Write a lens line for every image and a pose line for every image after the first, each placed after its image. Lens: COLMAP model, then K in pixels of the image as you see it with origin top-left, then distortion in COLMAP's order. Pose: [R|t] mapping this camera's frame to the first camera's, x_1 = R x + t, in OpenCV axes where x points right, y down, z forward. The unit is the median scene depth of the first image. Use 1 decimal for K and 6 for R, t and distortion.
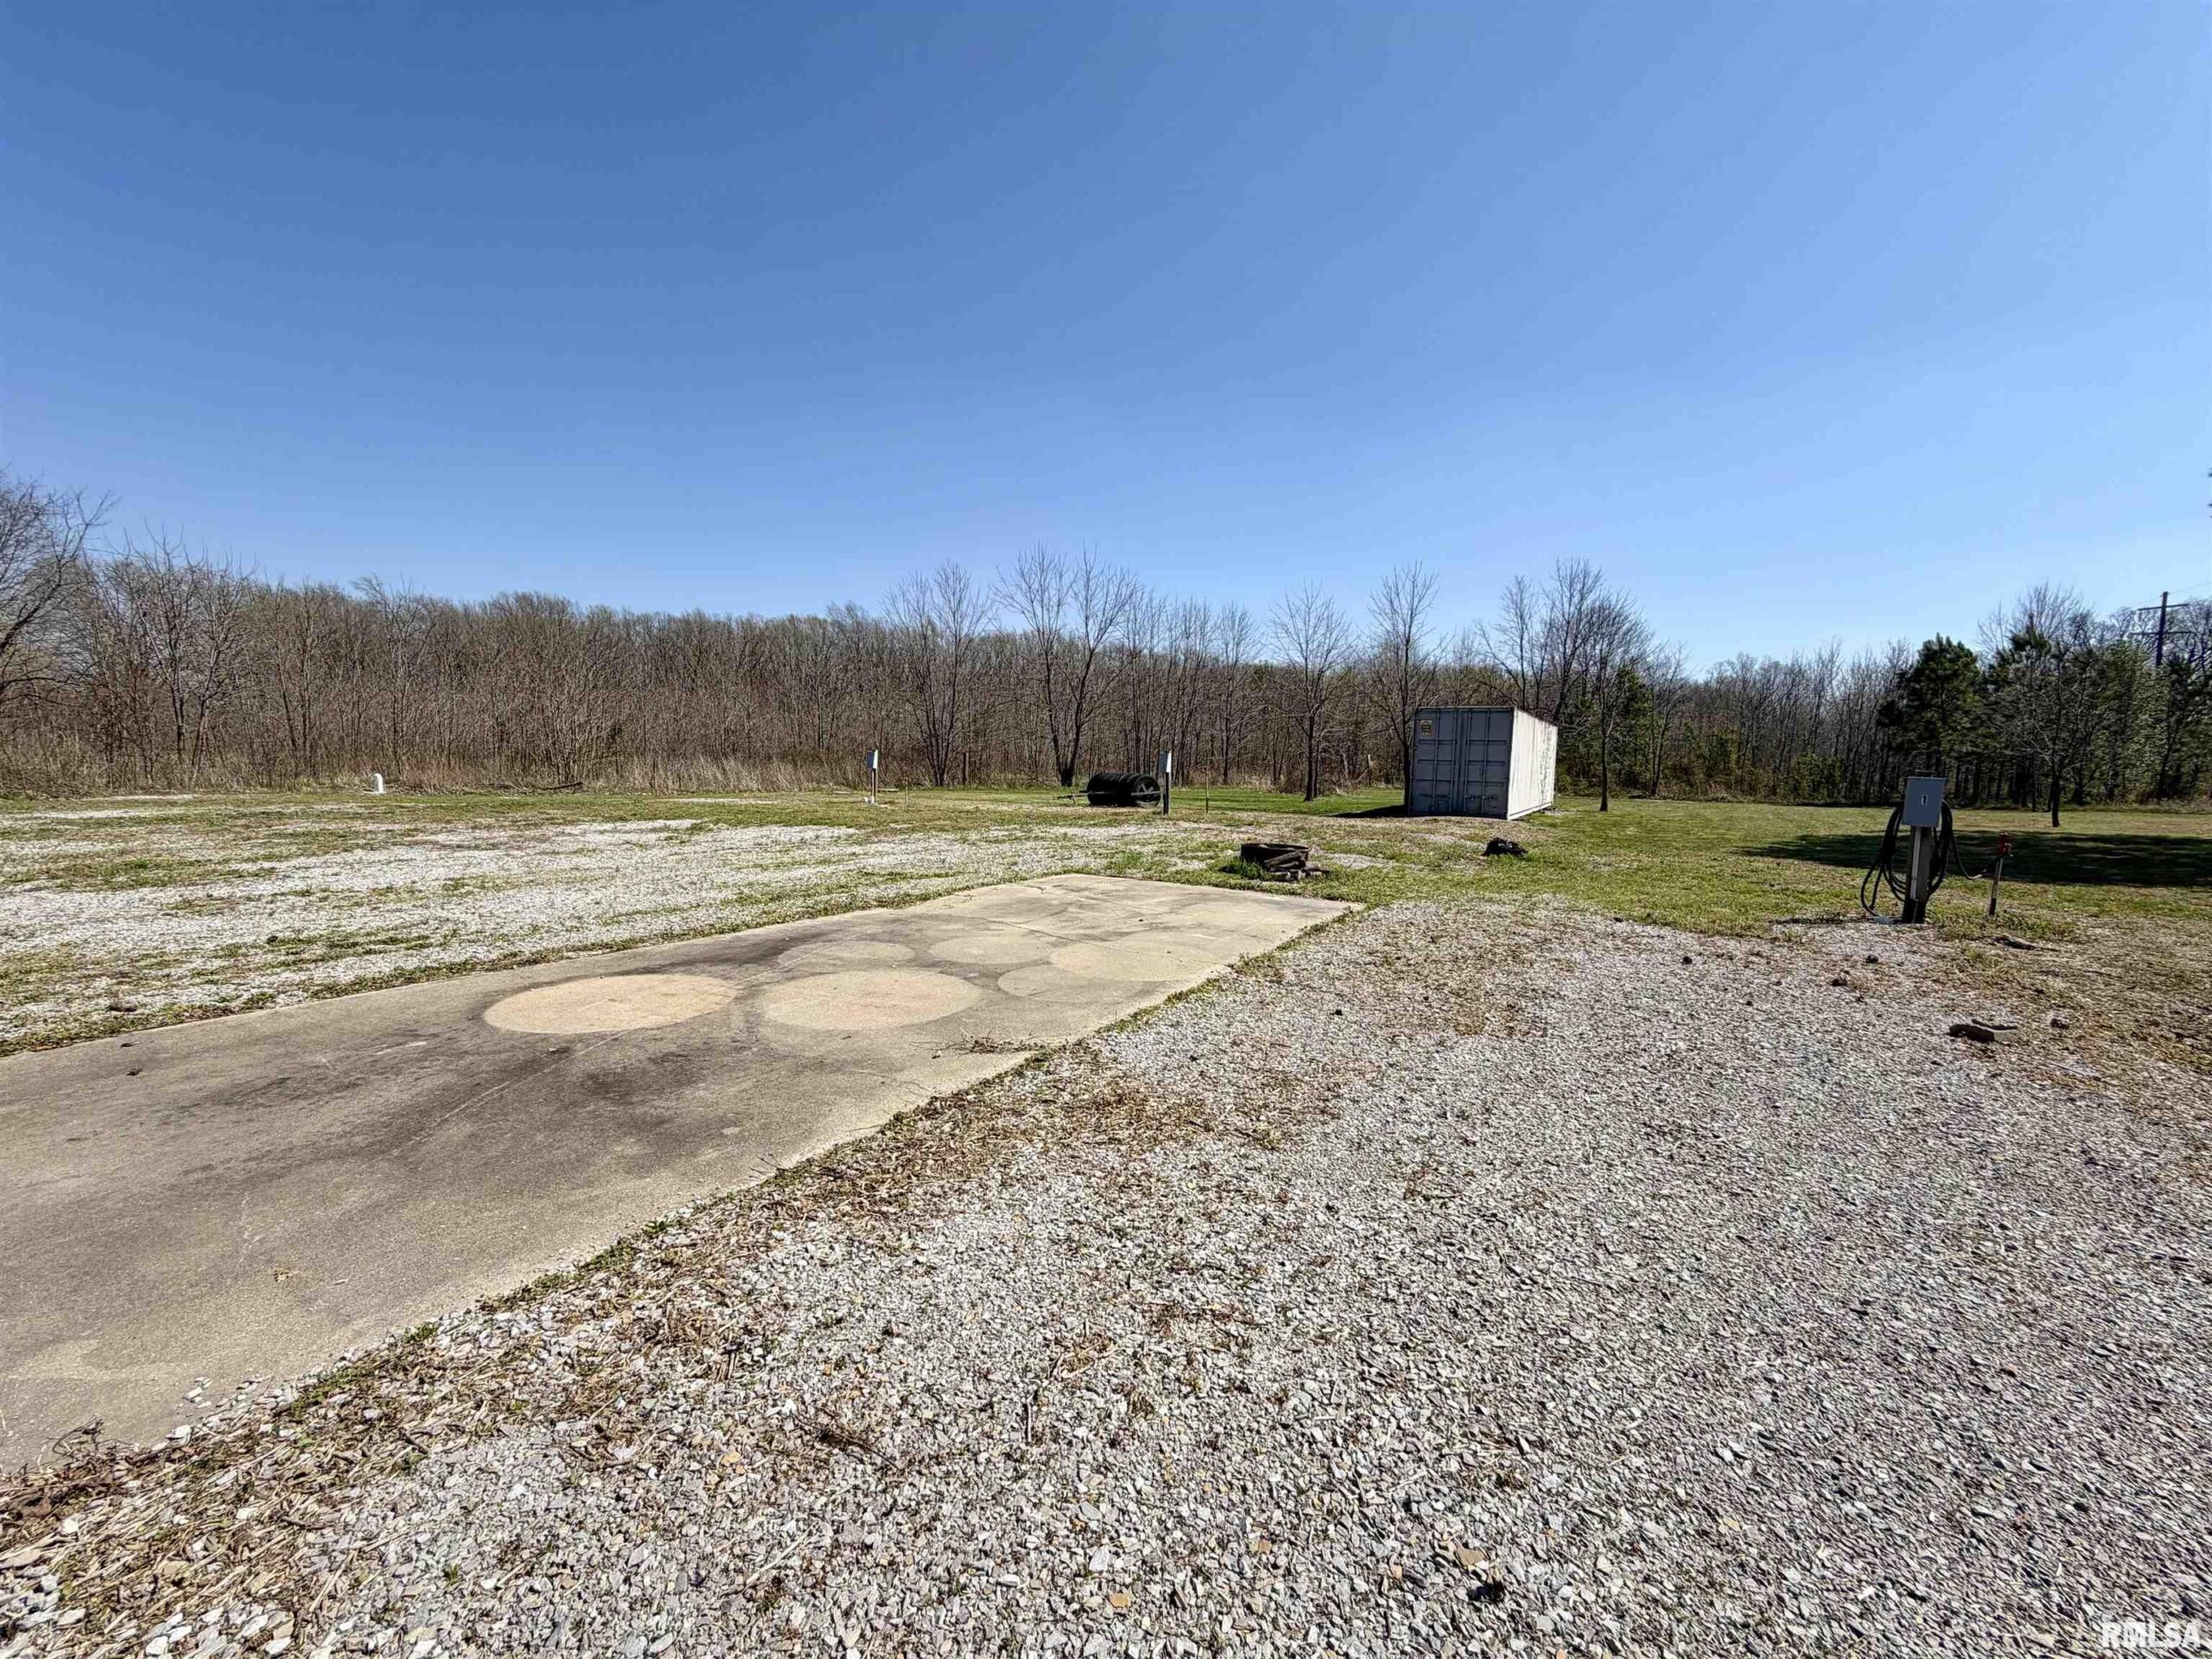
lens RADIAL K [[890.2, 0, 1101.8], [0, 890.2, 833.0], [0, 0, 1]] dist [0.001526, 0.000372]
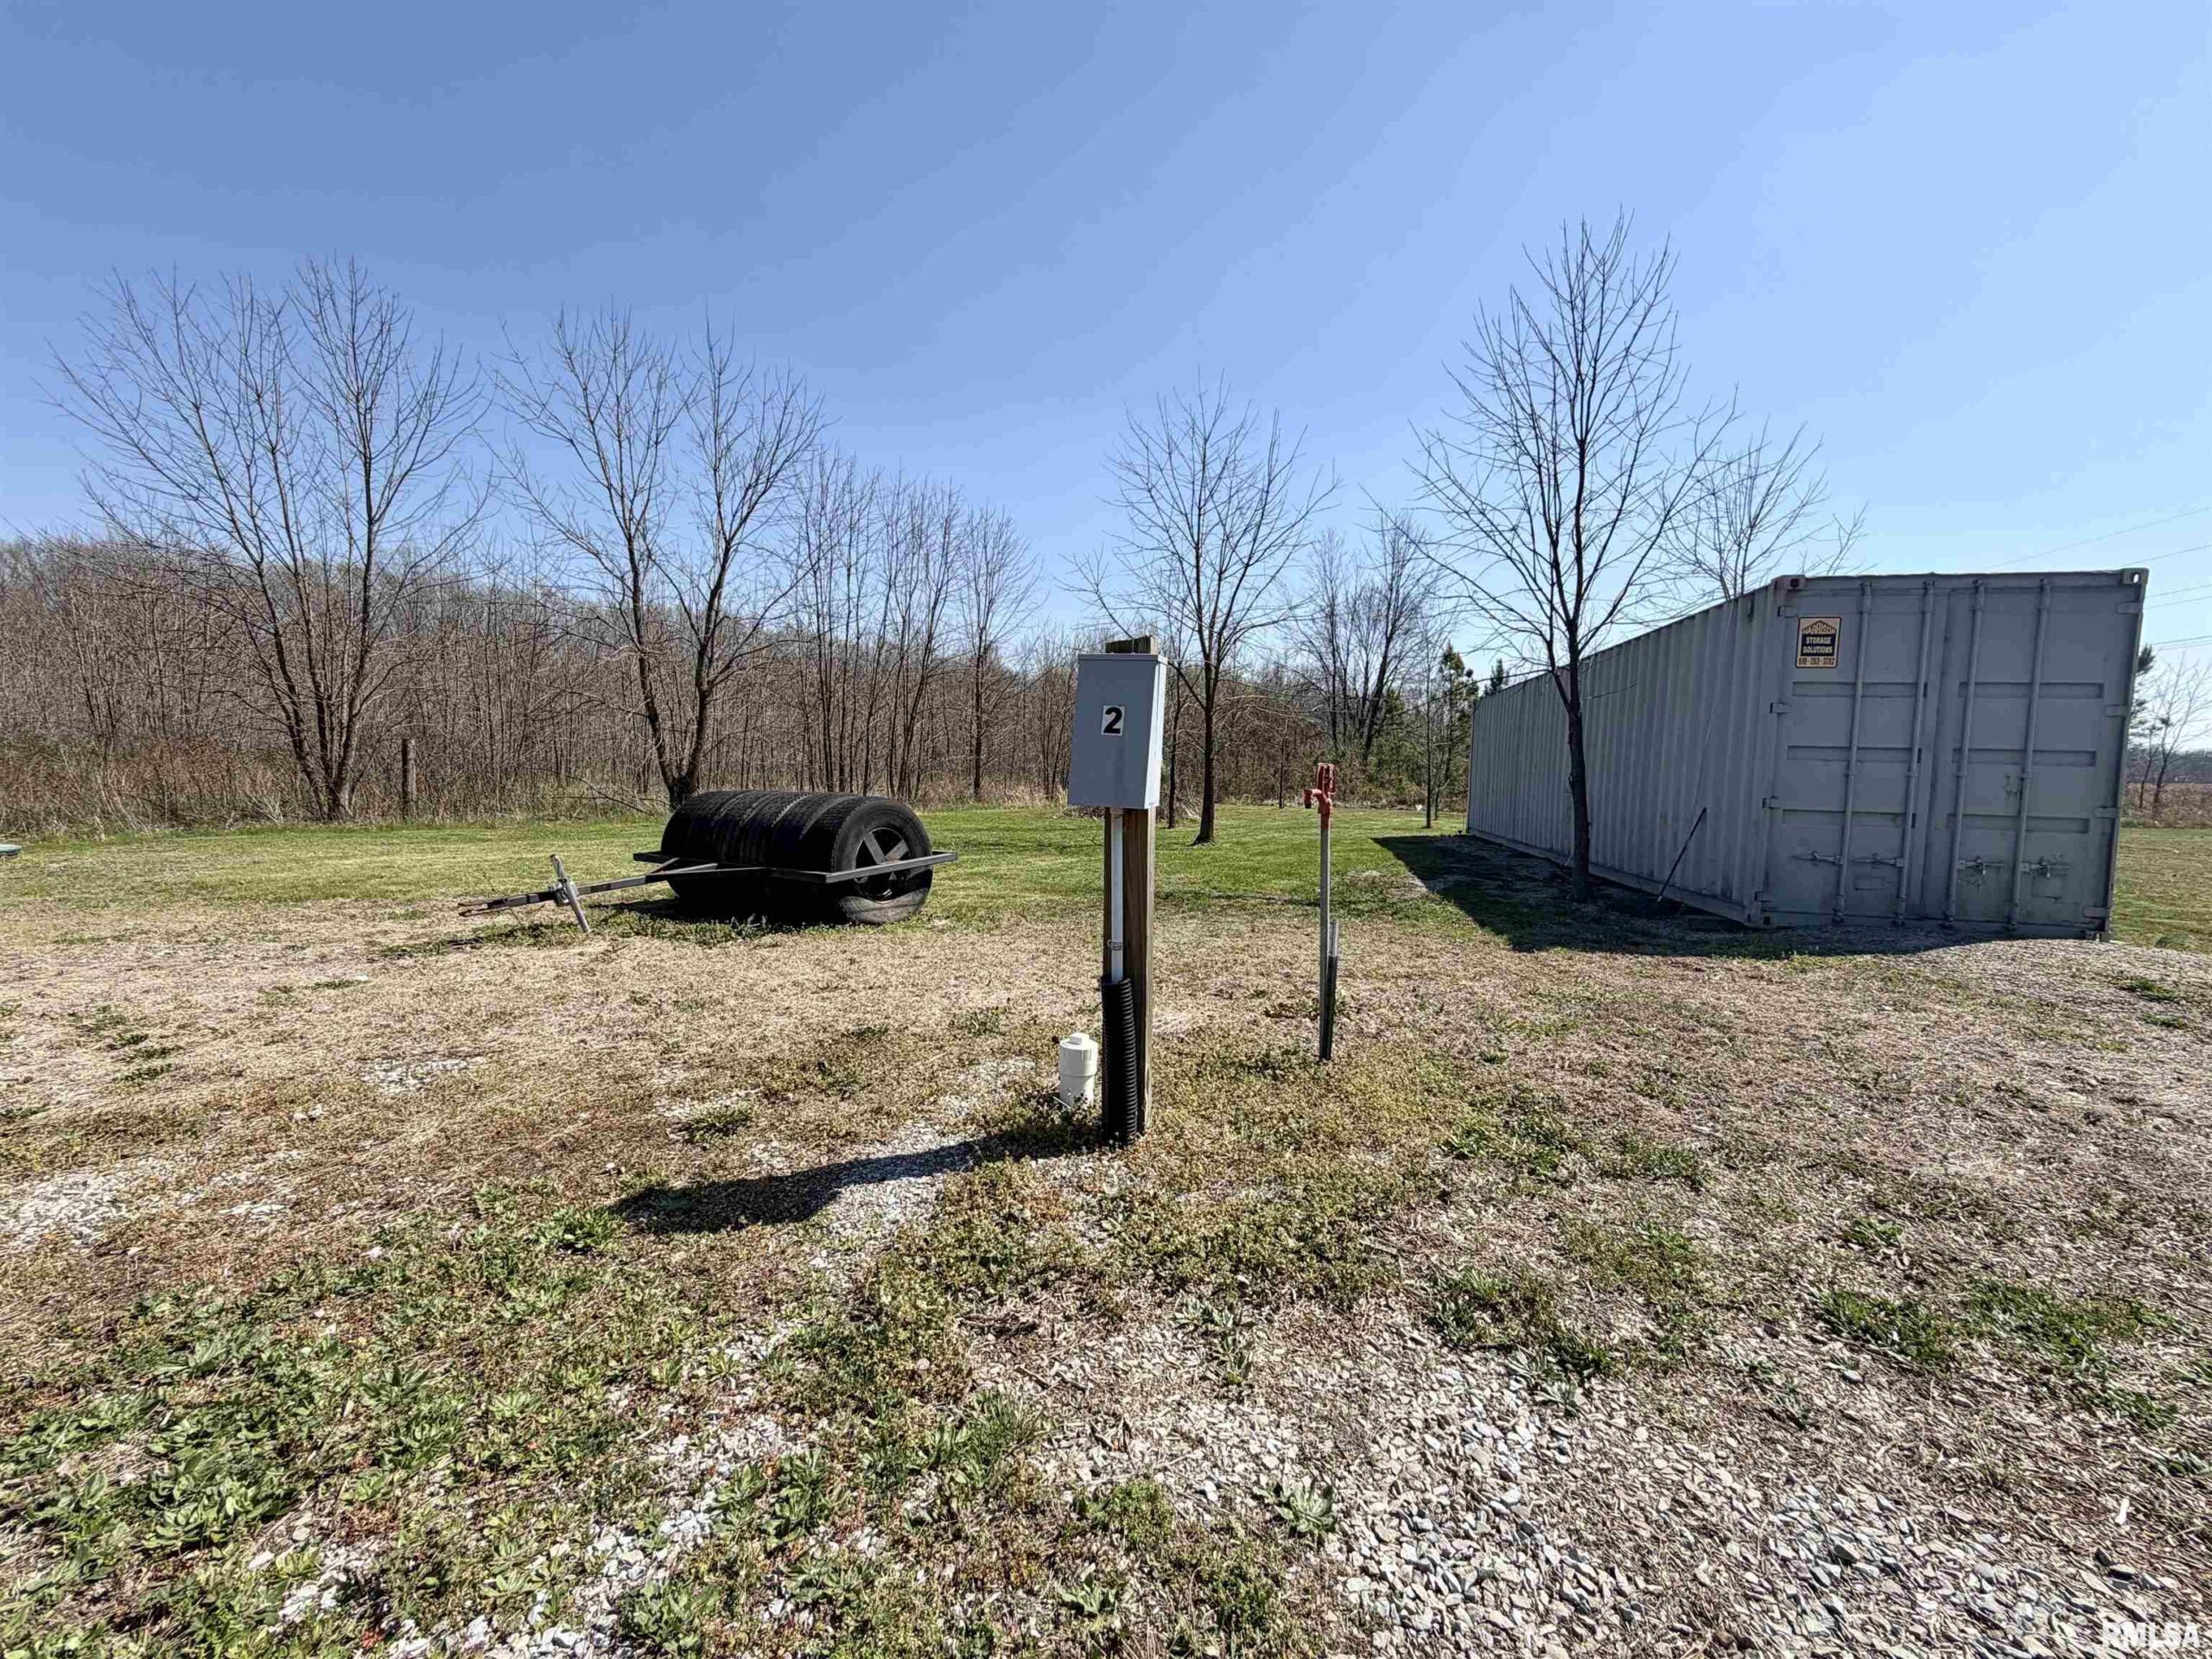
lens RADIAL K [[890.2, 0, 1101.8], [0, 890.2, 833.0], [0, 0, 1]] dist [0.001526, 0.000372]
pose [[0.940812, -0.023491, 0.338115, 0.014916], [0.026105, 0.999654, -0.003184, -0.035778], [-0.337923, 0.011822, 0.941099, 0.493434]]
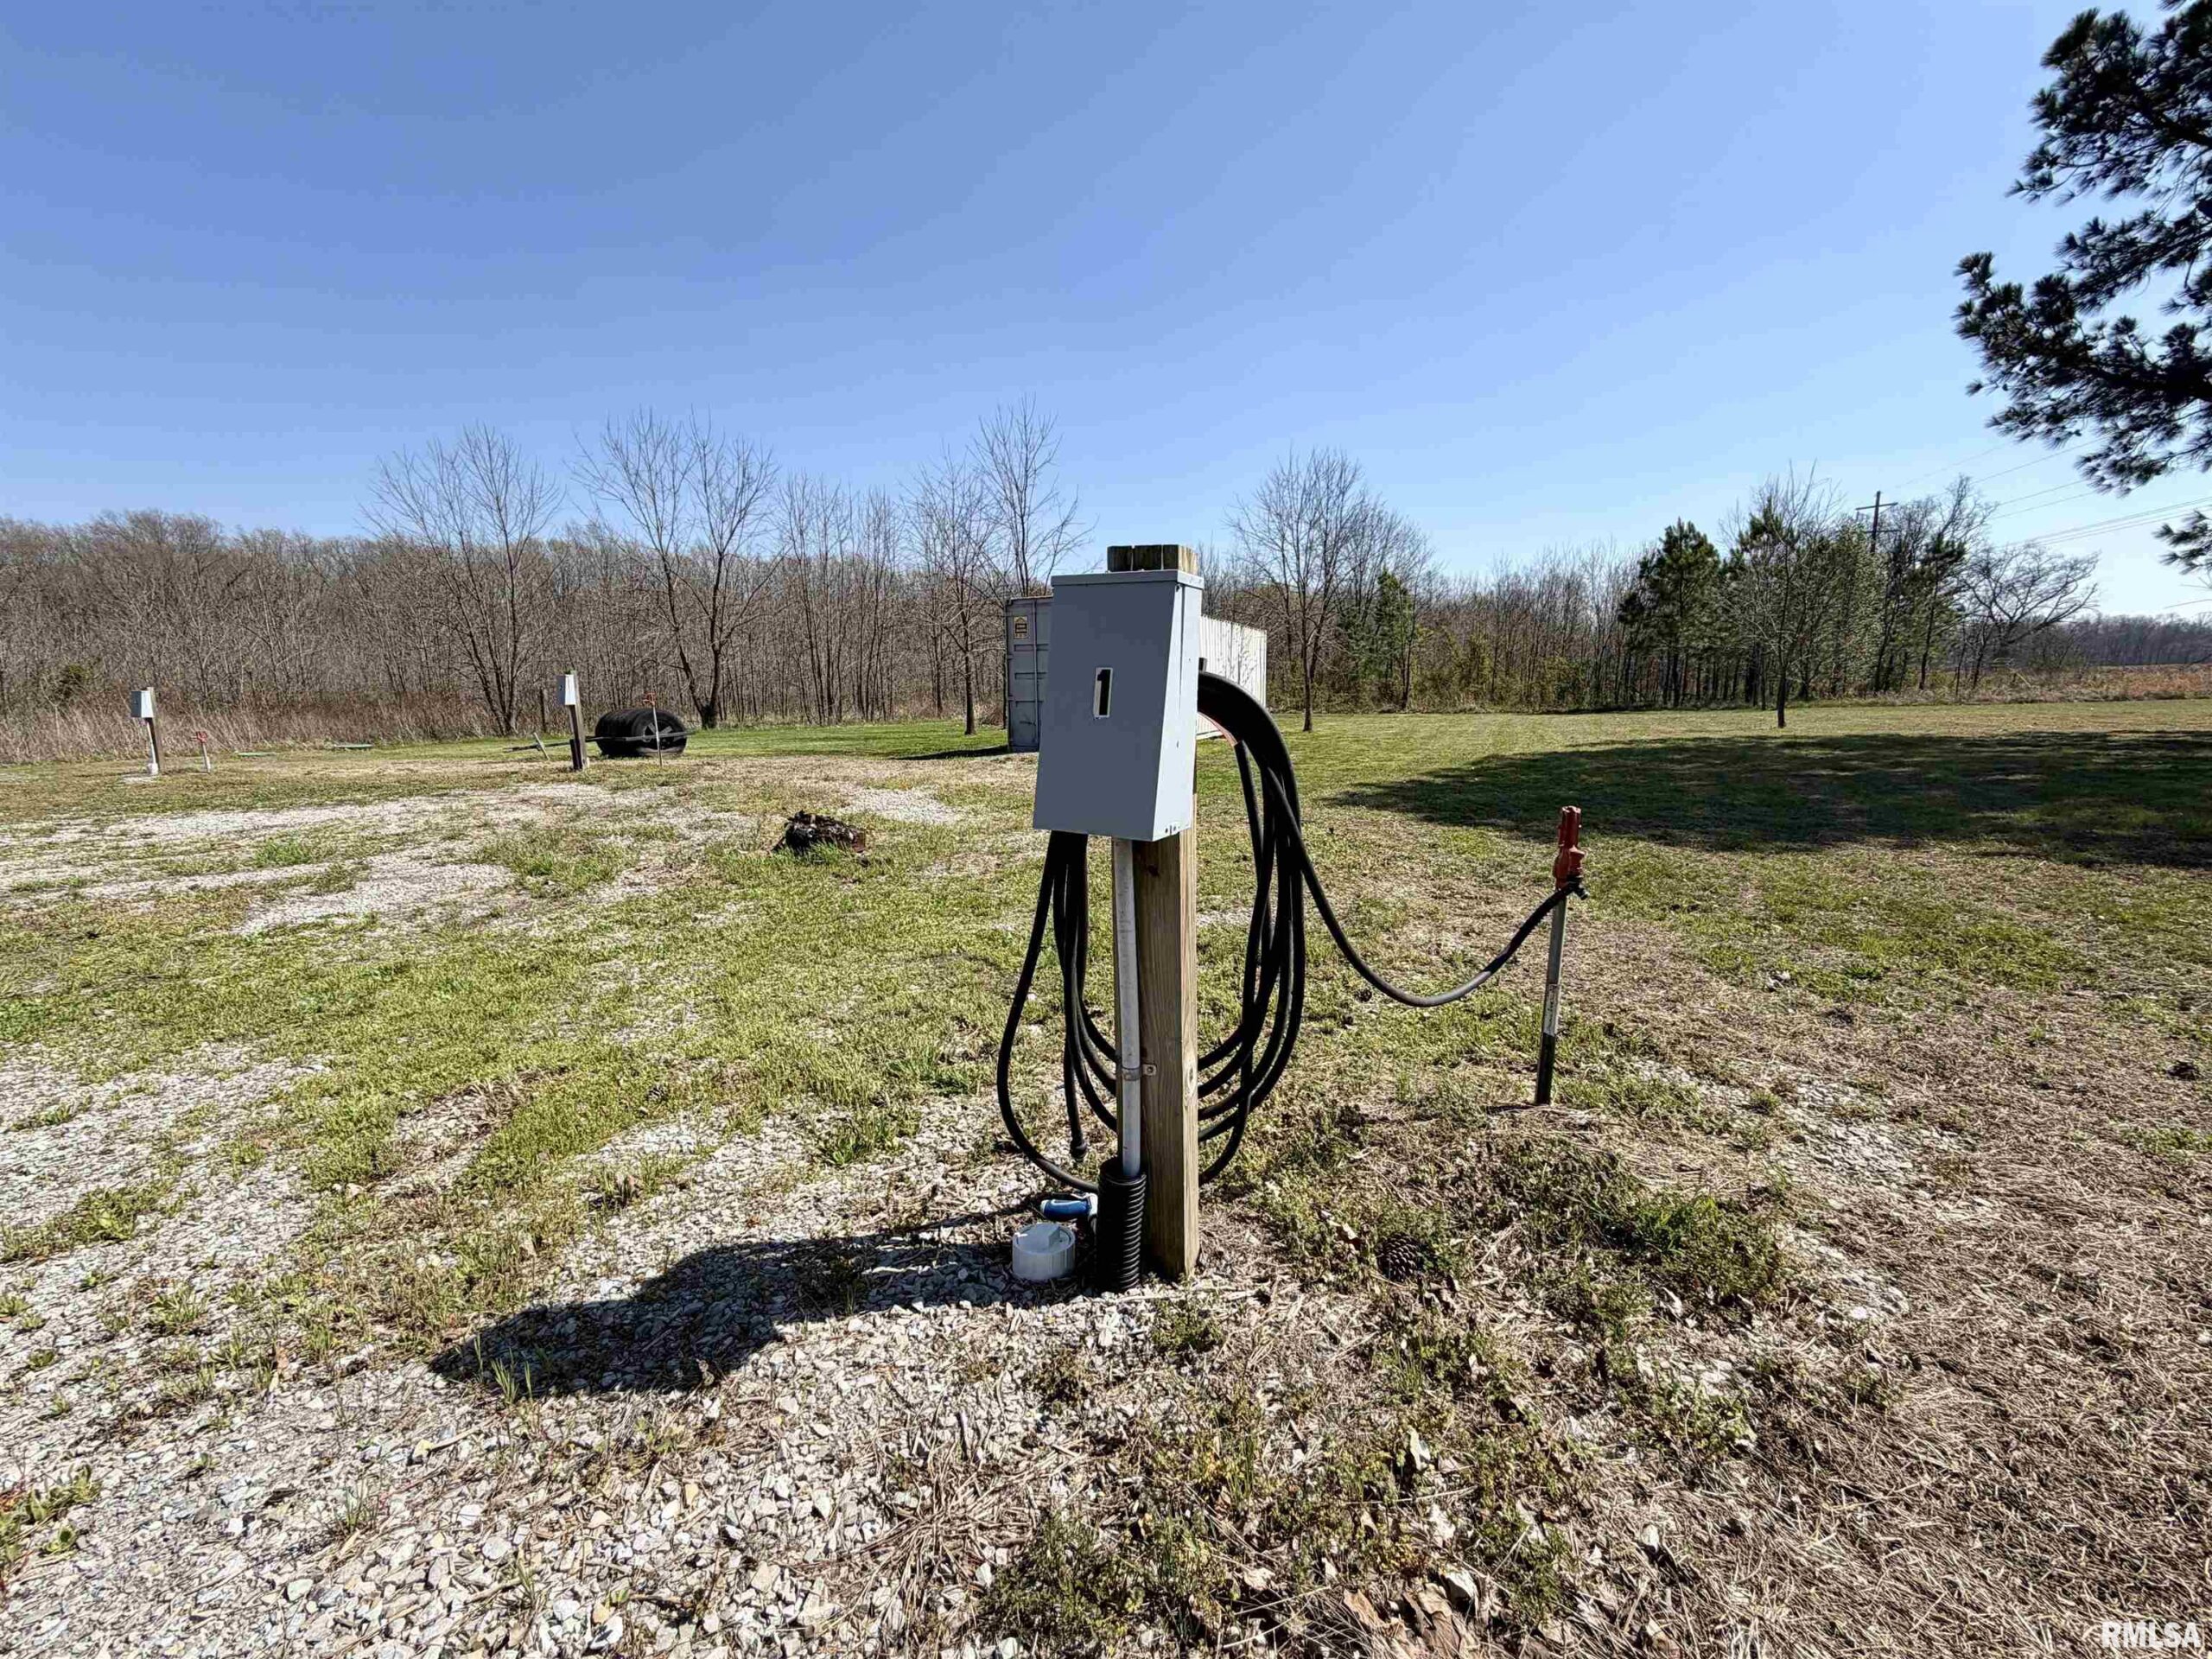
lens RADIAL K [[890.2, 0, 1101.8], [0, 890.2, 833.0], [0, 0, 1]] dist [0.001526, 0.000372]
pose [[0.985299, -0.063418, 0.158629, 0.190043], [0.051320, 0.995534, 0.079237, -0.004446], [-0.162945, -0.069931, 0.984154, 0.172548]]
